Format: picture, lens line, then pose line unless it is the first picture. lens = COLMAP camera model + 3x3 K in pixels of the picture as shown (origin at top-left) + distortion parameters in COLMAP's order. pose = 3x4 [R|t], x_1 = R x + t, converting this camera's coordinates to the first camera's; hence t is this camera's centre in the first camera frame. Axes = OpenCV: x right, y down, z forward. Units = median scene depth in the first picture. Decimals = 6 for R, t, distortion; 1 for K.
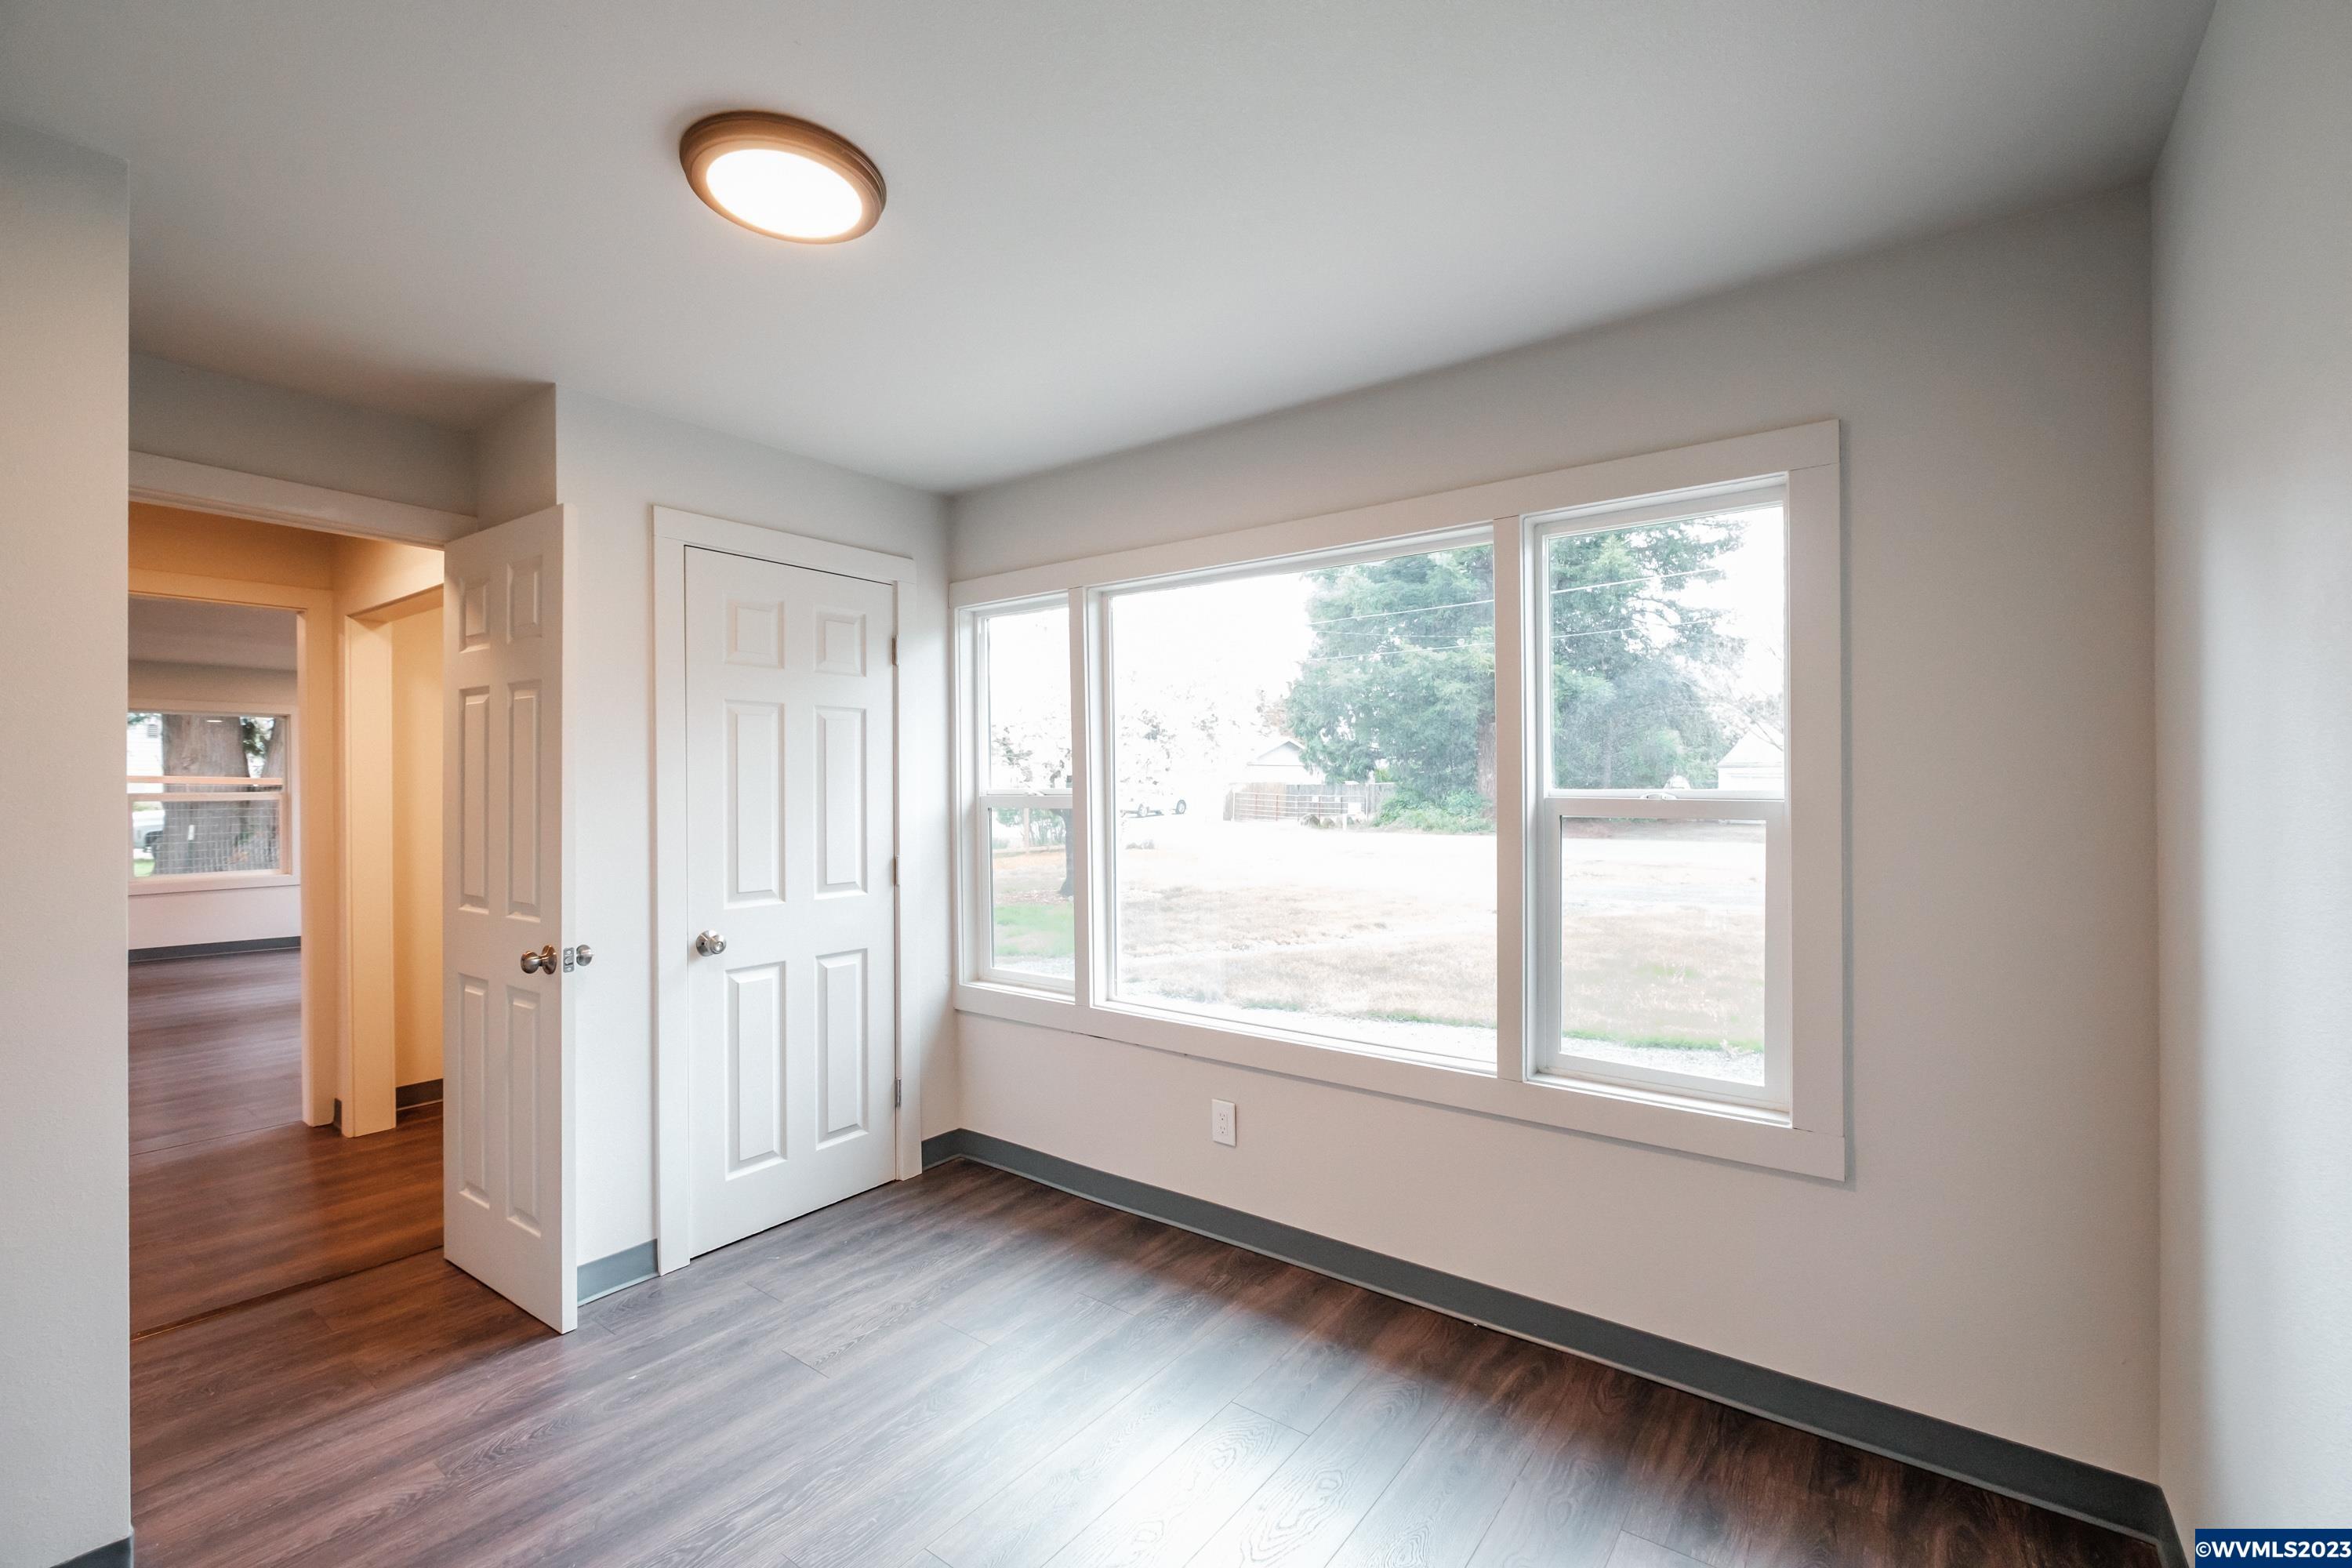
lens RADIAL K [[1028.8, 0, 1174.0], [0, 1028.8, 784.0], [0, 0, 1]] dist [-0.001637, -0.000208]
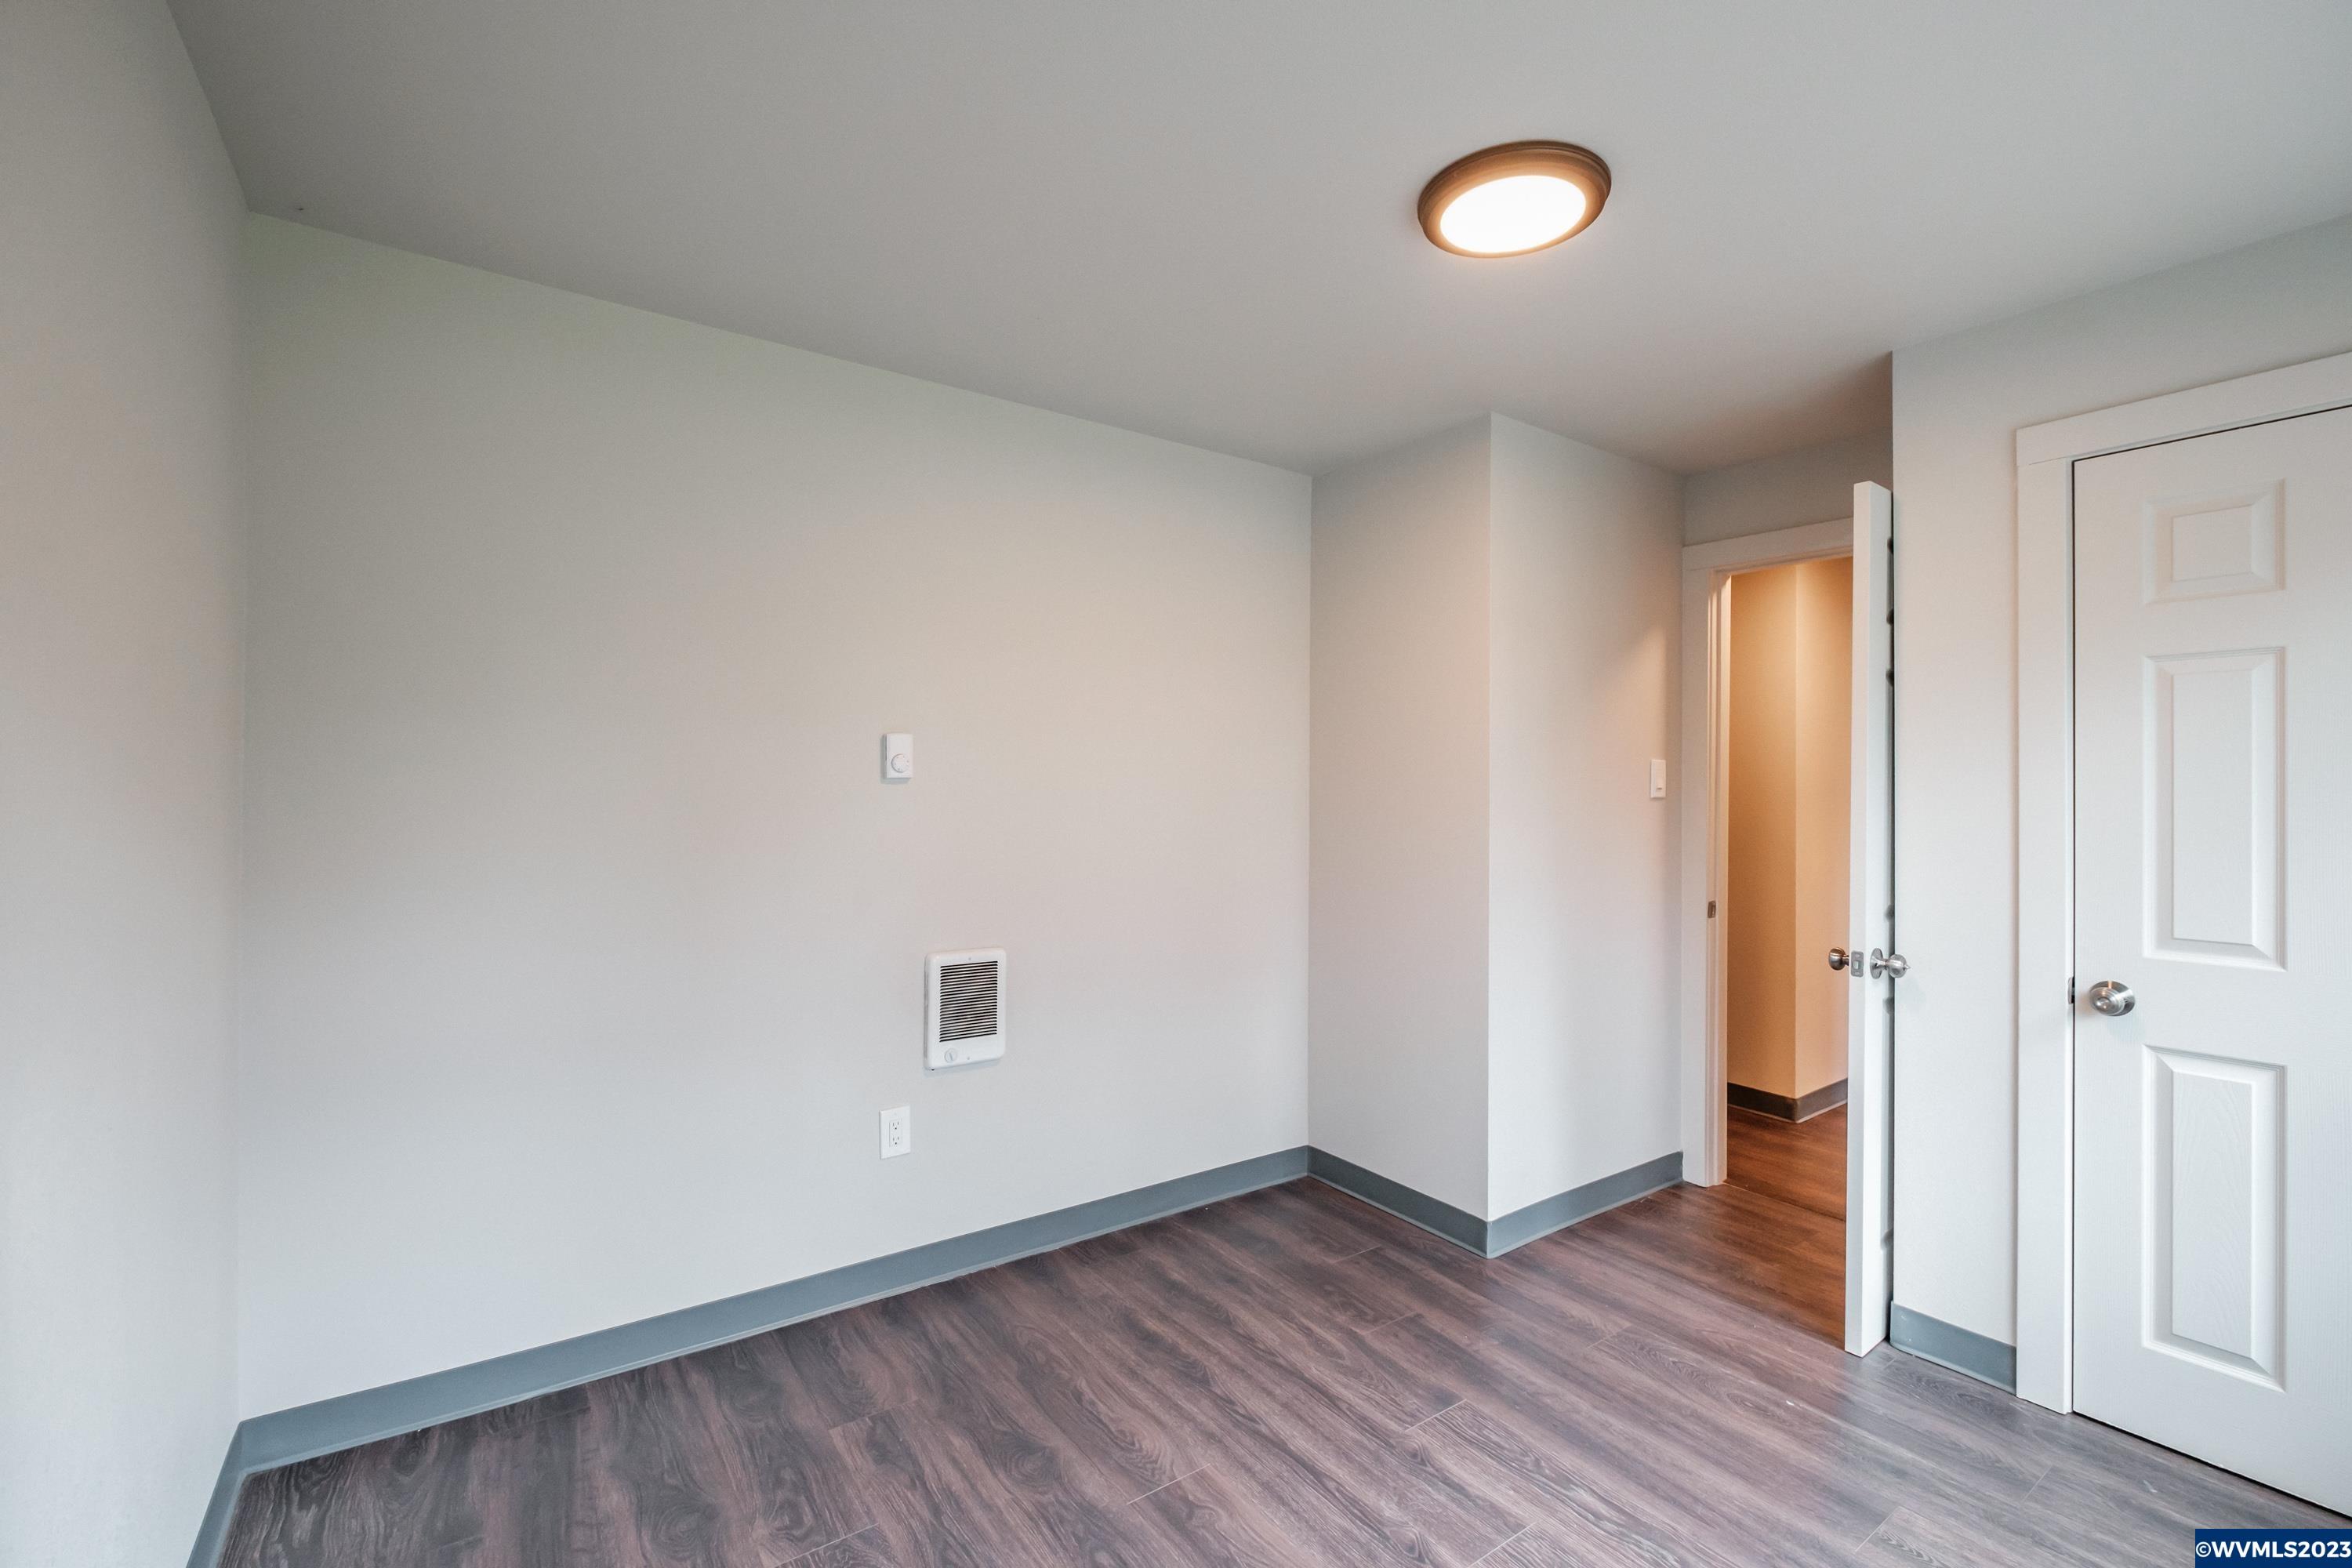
lens RADIAL K [[1028.8, 0, 1172.8], [0, 1028.8, 788.3], [0, 0, 1]] dist [-0.001637, -0.000208]
pose [[-0.321225, 0.006434, -0.946981, 0.509640], [0.005390, 0.999973, 0.004966, -0.000569], [0.946988, -0.003509, -0.321251, 0.703244]]
